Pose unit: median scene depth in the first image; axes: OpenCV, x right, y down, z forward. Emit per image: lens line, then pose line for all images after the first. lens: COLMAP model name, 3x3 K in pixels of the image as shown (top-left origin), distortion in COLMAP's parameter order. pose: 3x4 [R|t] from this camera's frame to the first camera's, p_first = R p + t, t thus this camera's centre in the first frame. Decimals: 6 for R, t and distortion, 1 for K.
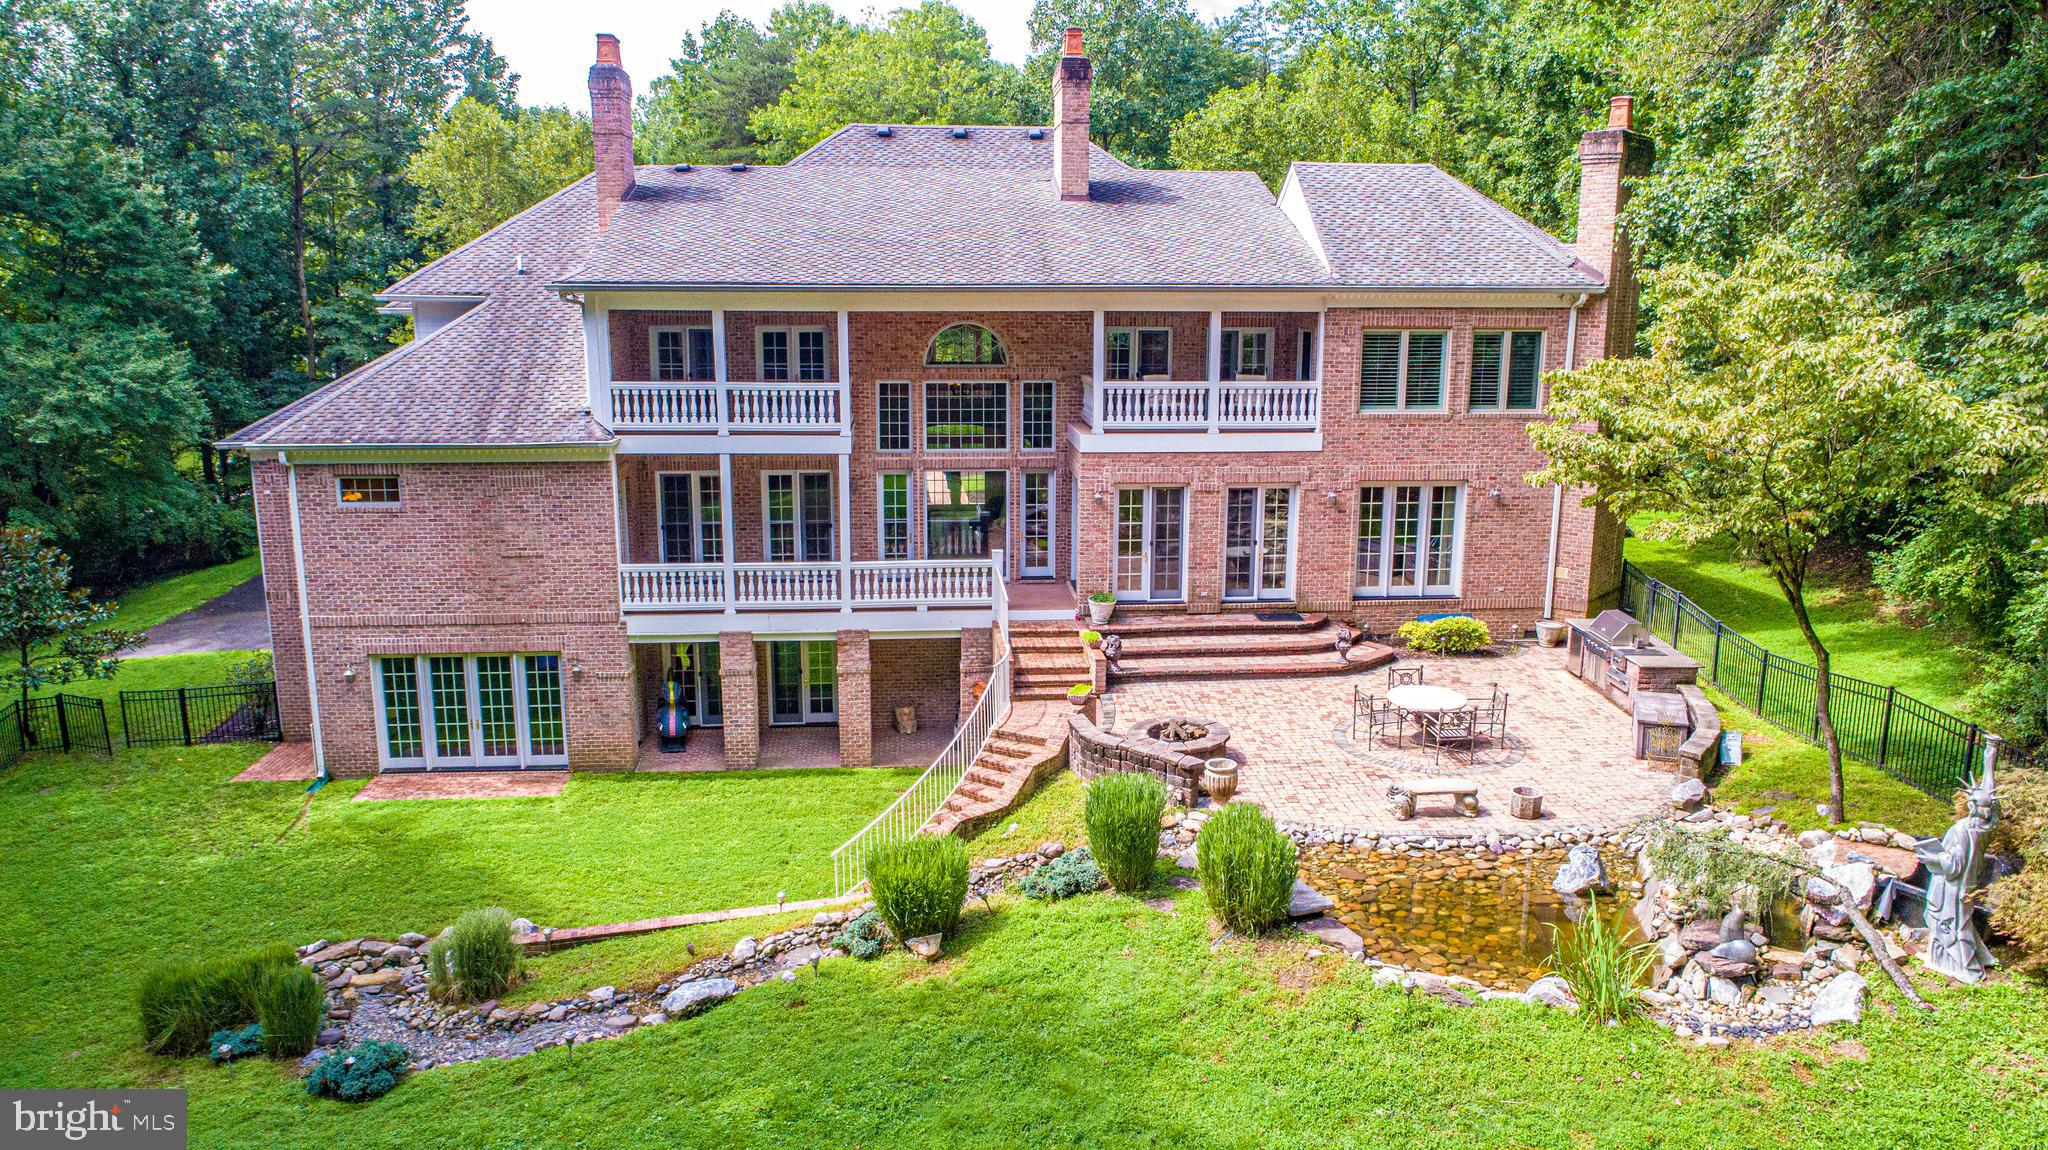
lens RADIAL K [[1379.9, 0, 1025.9], [0, 1379.9, 570.7], [0, 0, 1]] dist [-0.017417, 0.010920]
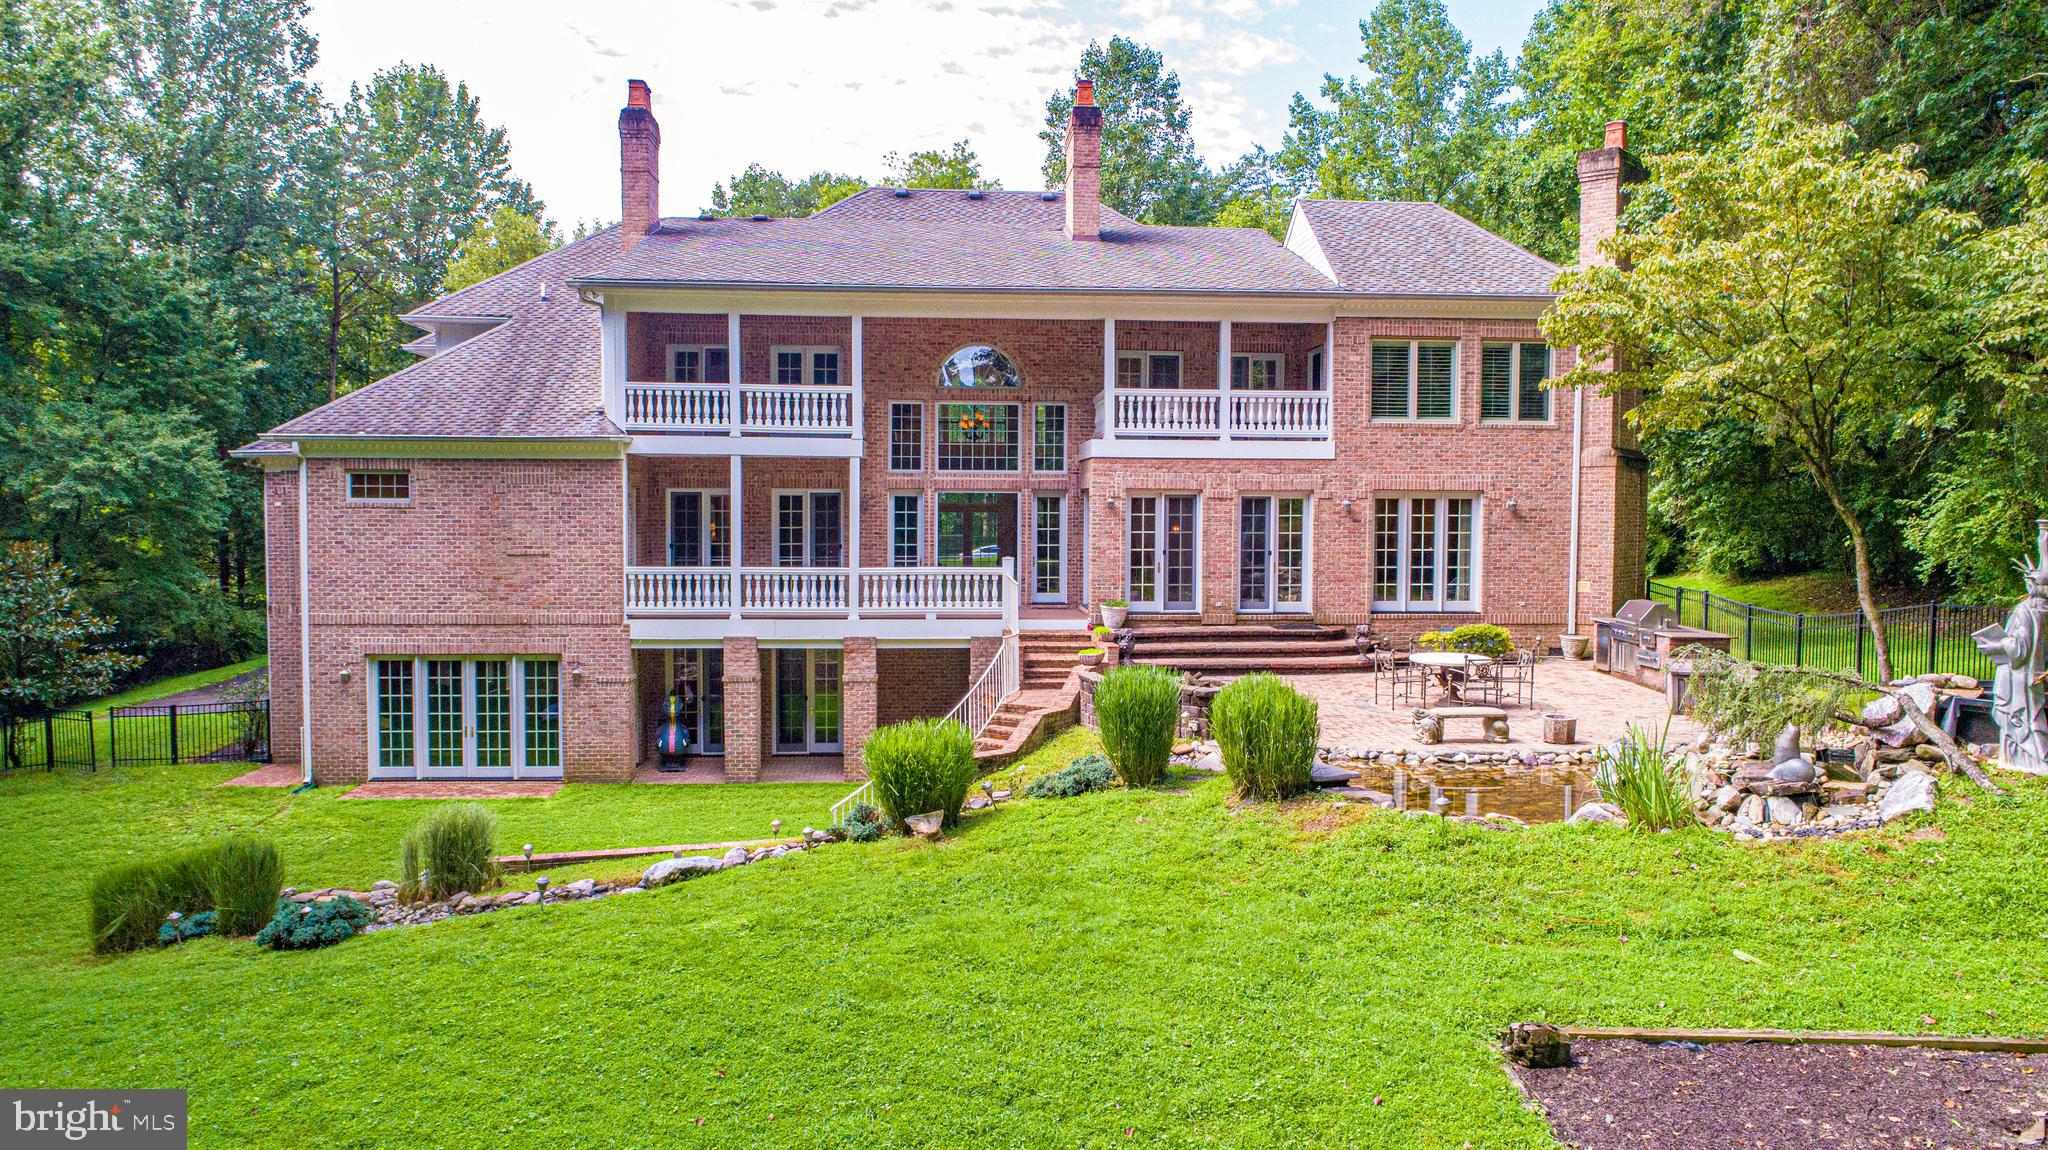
lens RADIAL K [[1379.9, 0, 1025.7], [0, 1379.9, 573.3], [0, 0, 1]] dist [-0.017417, 0.010920]
pose [[0.999932, 0.003008, -0.011244, 0.003149], [-0.004704, 0.988063, -0.153980, 0.150582], [0.010646, 0.154022, 0.988010, 0.027161]]
